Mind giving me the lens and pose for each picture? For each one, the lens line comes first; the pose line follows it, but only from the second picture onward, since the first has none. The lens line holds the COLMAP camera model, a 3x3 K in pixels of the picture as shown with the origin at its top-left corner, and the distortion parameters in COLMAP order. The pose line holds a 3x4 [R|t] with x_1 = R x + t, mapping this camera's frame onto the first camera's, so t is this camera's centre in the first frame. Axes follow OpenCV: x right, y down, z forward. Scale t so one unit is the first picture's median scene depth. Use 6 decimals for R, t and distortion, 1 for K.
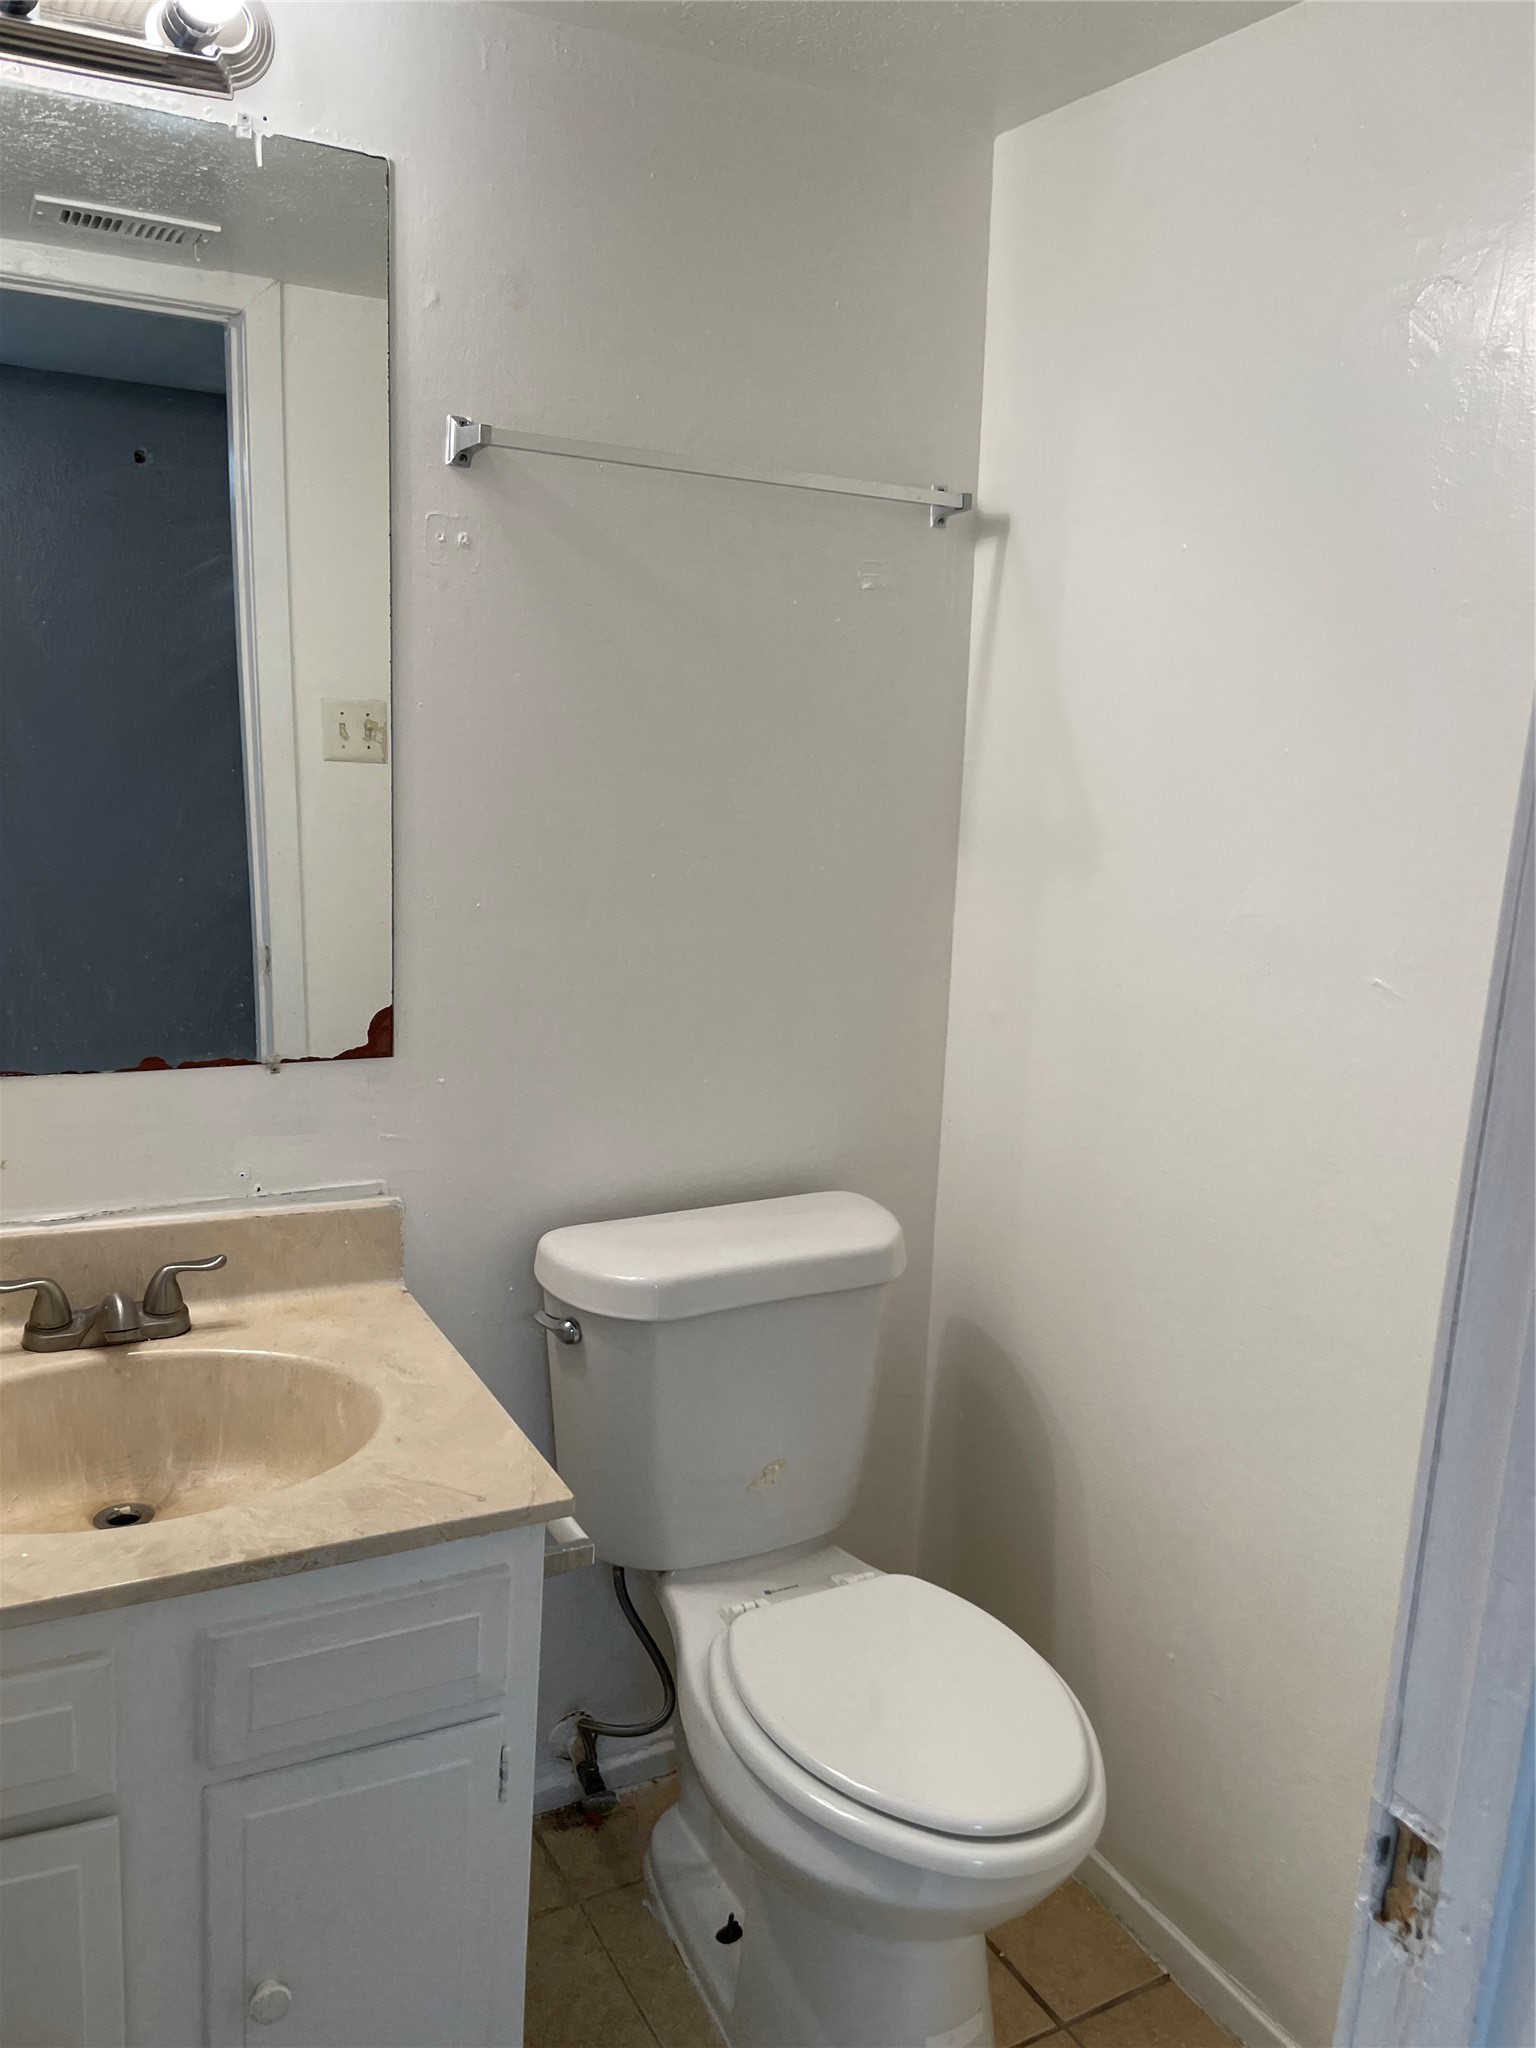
lens RADIAL K [[1564.1, 0, 755.9], [0, 1564.1, 1035.1], [0, 0, 1]] dist [0.084484, -0.116239]
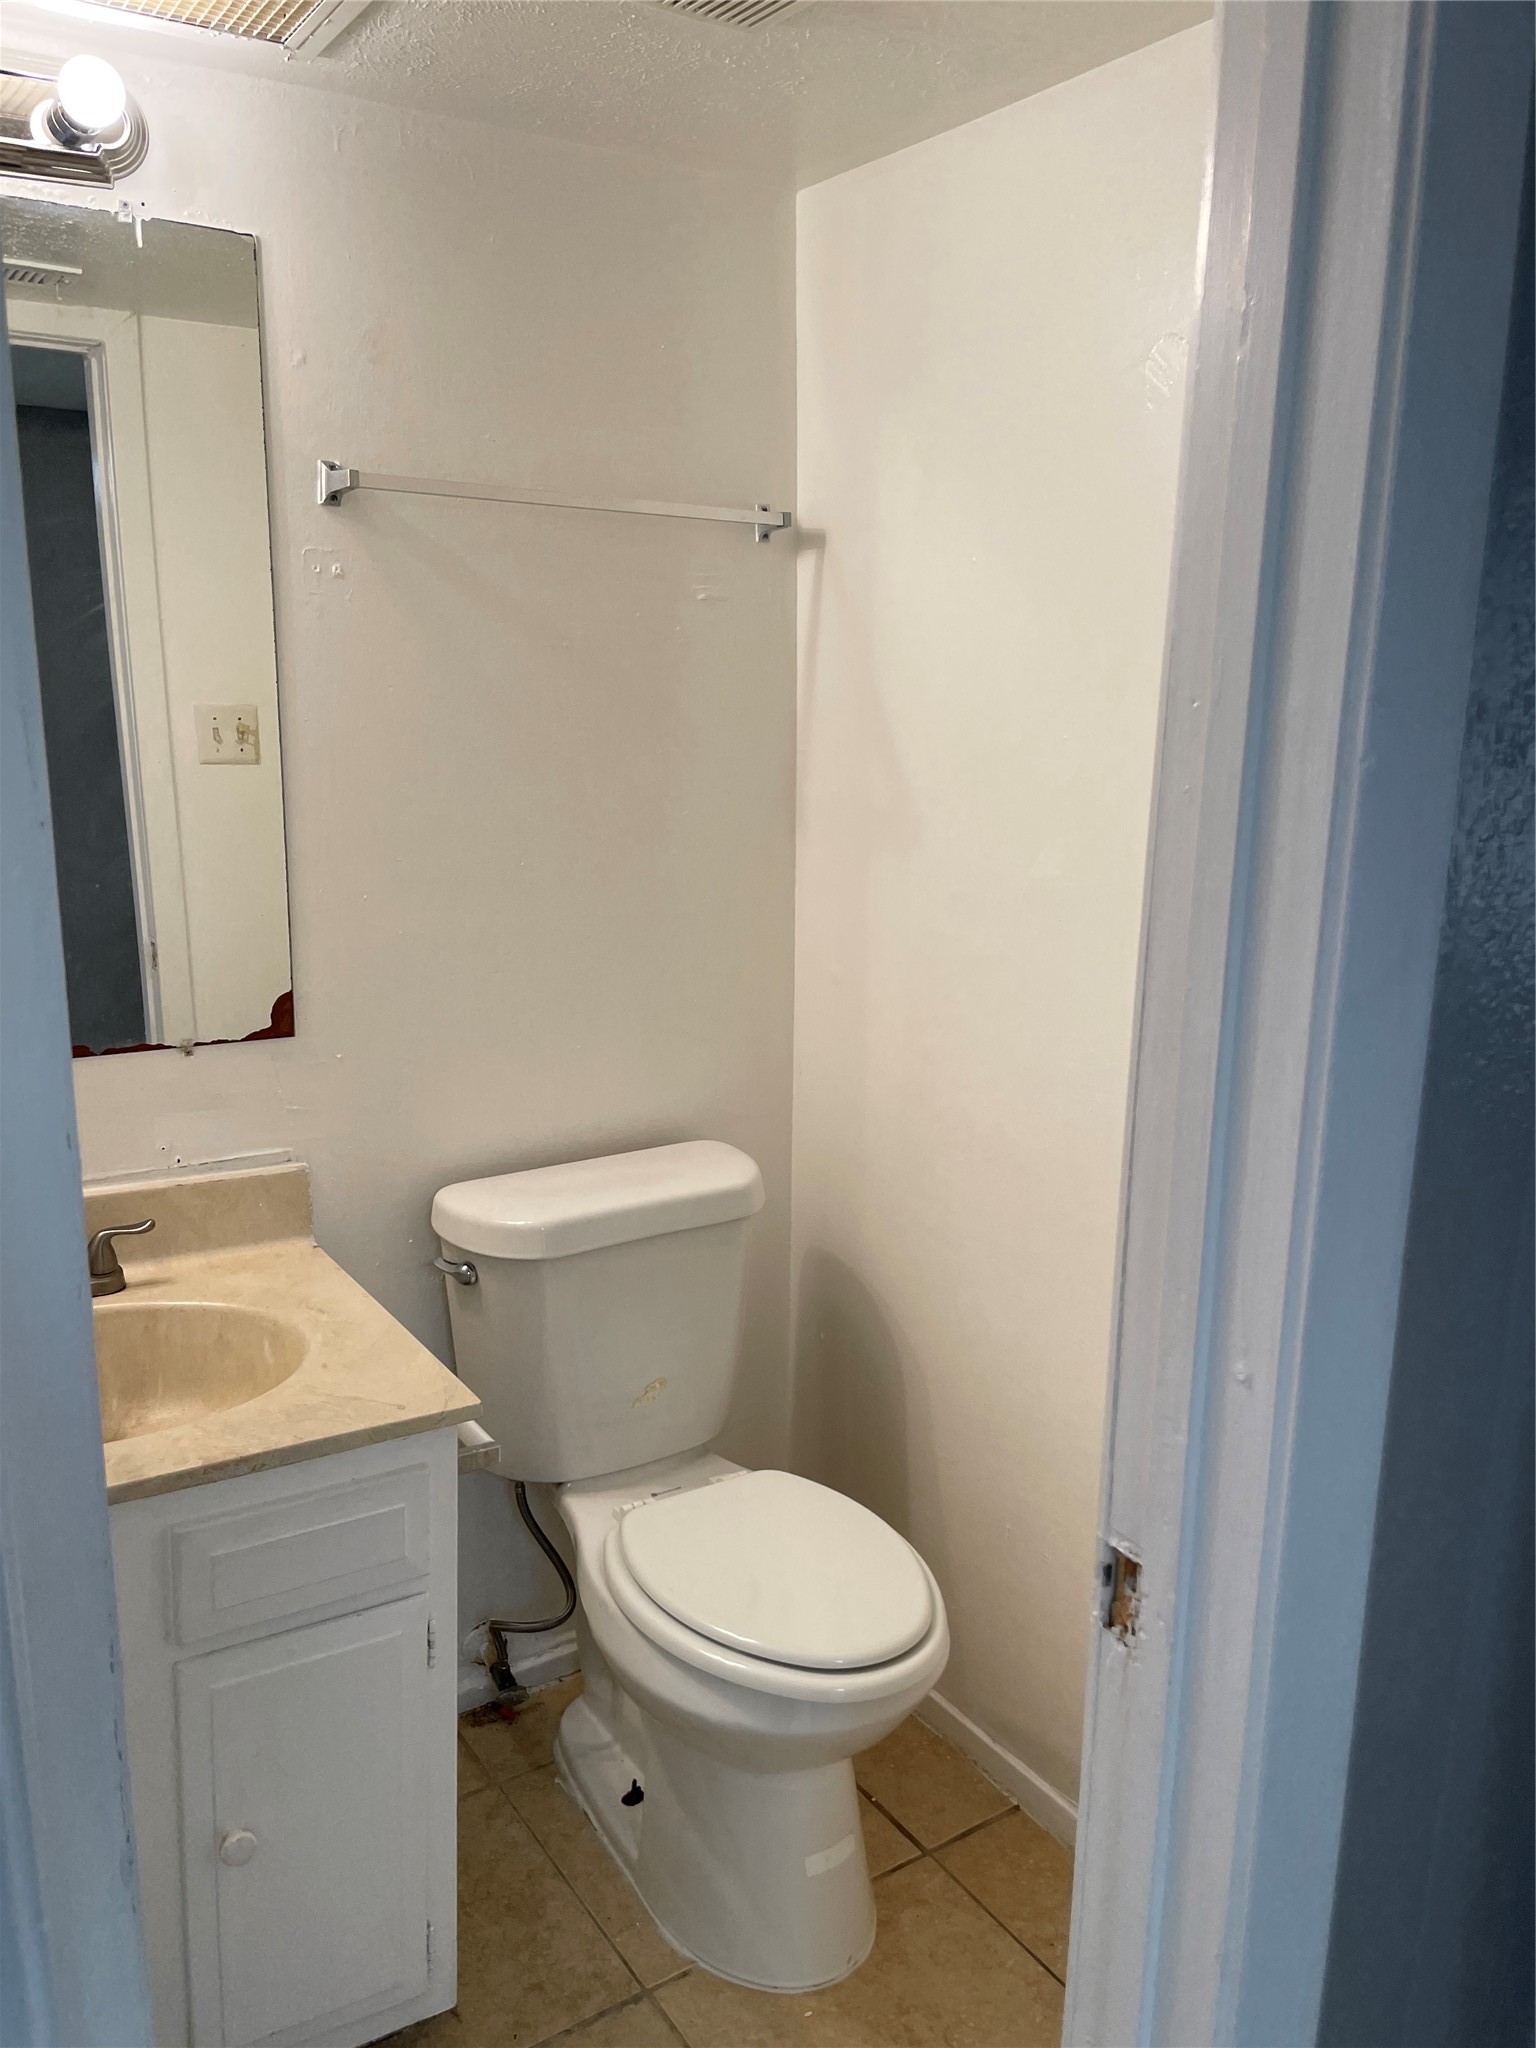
lens RADIAL K [[1564.1, 0, 731.5], [0, 1564.1, 1018.6], [0, 0, 1]] dist [0.084484, -0.116239]
pose [[0.996685, -0.046156, 0.066990, 0.003311], [0.045722, 0.998922, 0.008005, 0.006422], [-0.067288, -0.004915, 0.997722, -0.132800]]
